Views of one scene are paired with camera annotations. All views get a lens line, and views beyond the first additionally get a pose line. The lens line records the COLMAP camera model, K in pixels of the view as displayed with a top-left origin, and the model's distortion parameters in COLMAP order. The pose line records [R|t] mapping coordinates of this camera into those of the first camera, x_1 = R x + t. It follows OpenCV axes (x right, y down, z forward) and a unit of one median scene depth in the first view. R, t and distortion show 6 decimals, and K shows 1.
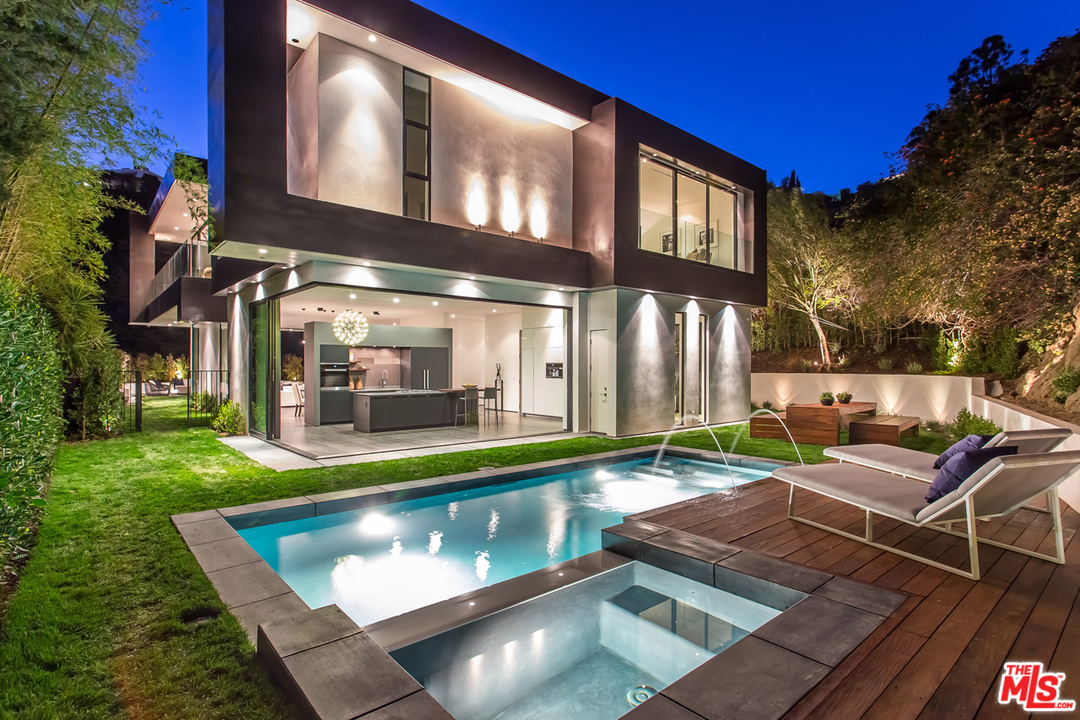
lens RADIAL K [[523.0, 0, 538.2], [0, 523.0, 362.8], [0, 0, 1]] dist [0.002675, 0.000453]
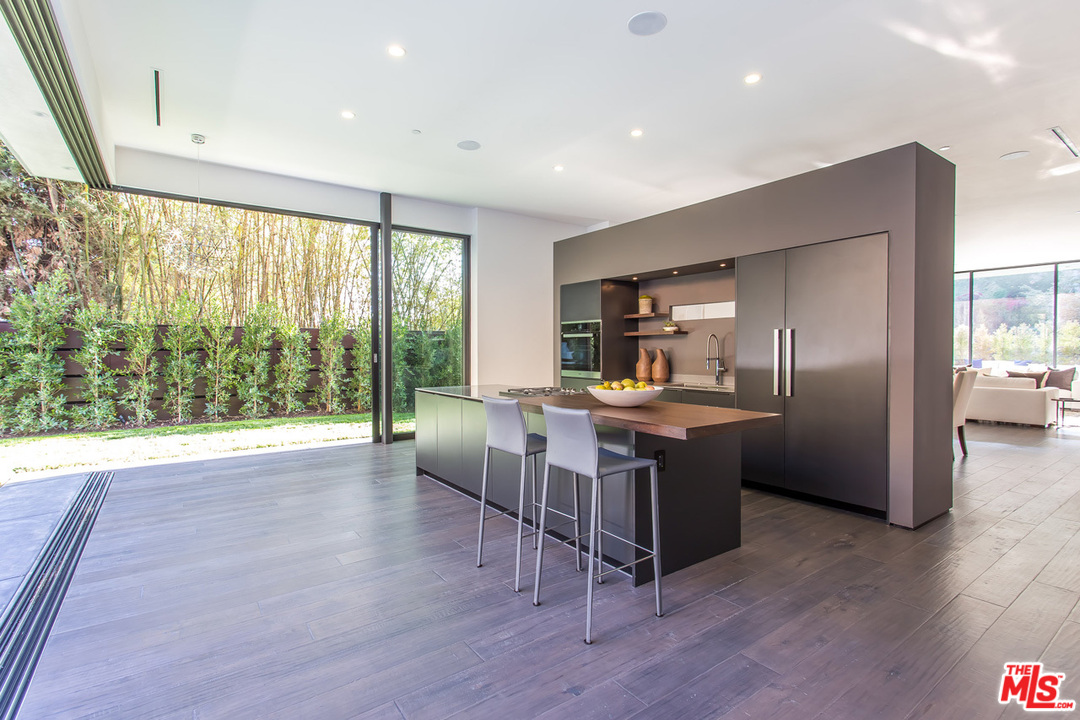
lens RADIAL K [[517.5, 0, 538.2], [0, 517.5, 348.4], [0, 0, 1]] dist [0.001003, 0.000169]
pose [[-0.075096, -0.003385, -0.997171, 0.079645], [0.002180, 0.999991, -0.003559, 0.025750], [0.997174, -0.002441, -0.075088, 0.929037]]
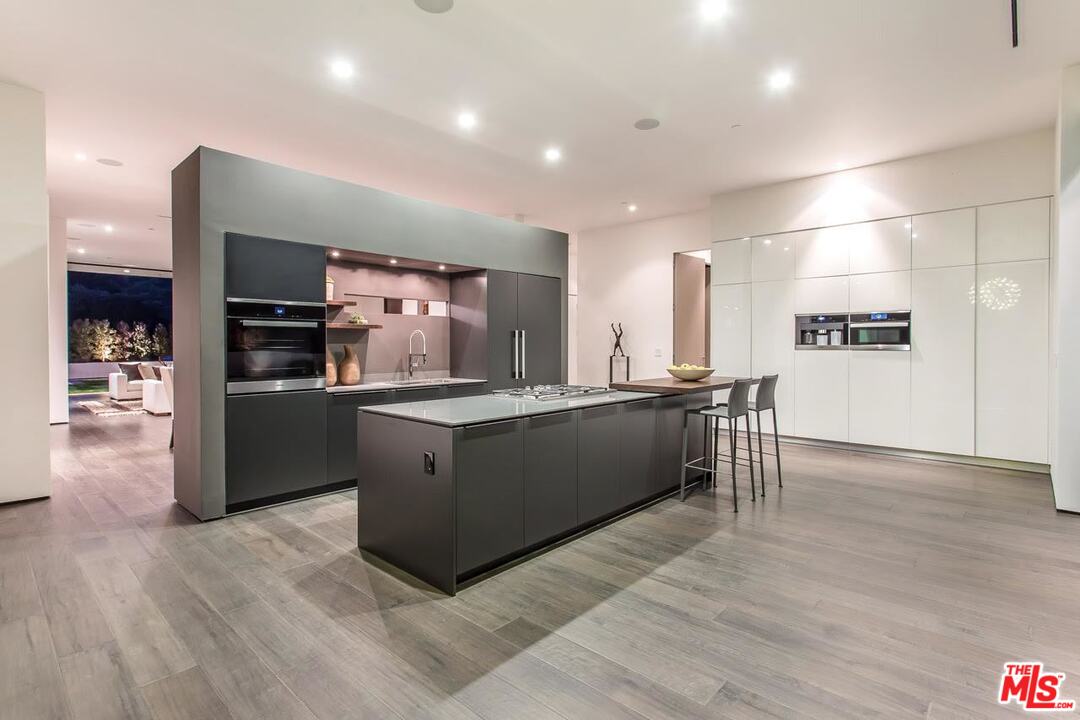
lens RADIAL K [[517.5, 0, 538.2], [0, 517.5, 348.4], [0, 0, 1]] dist [0.001003, 0.000169]
pose [[0.992884, -0.003576, 0.119031, -0.257078], [0.002136, 0.999923, 0.012223, 0.023307], [-0.119065, -0.011882, 0.992815, 0.640204]]
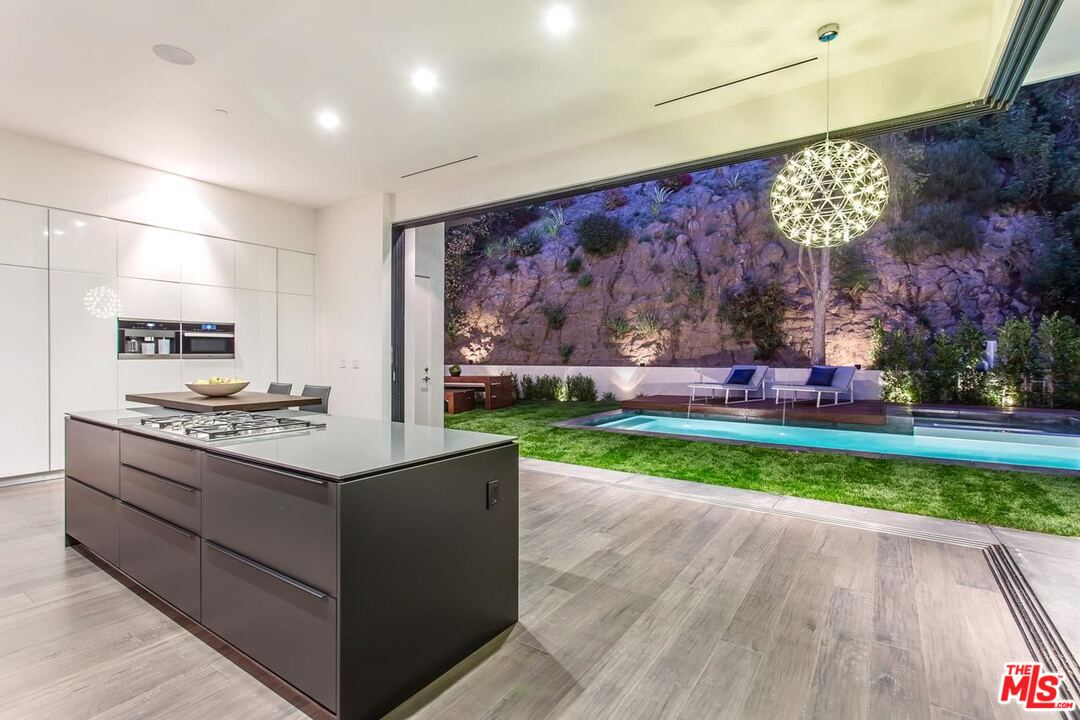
lens RADIAL K [[517.5, 0, 538.2], [0, 517.5, 348.4], [0, 0, 1]] dist [0.001003, 0.000169]
pose [[-0.262849, 0.007704, 0.964806, -0.430560], [-0.007802, 0.999918, -0.010110, 0.023860], [-0.964806, -0.010185, -0.262767, 0.858637]]
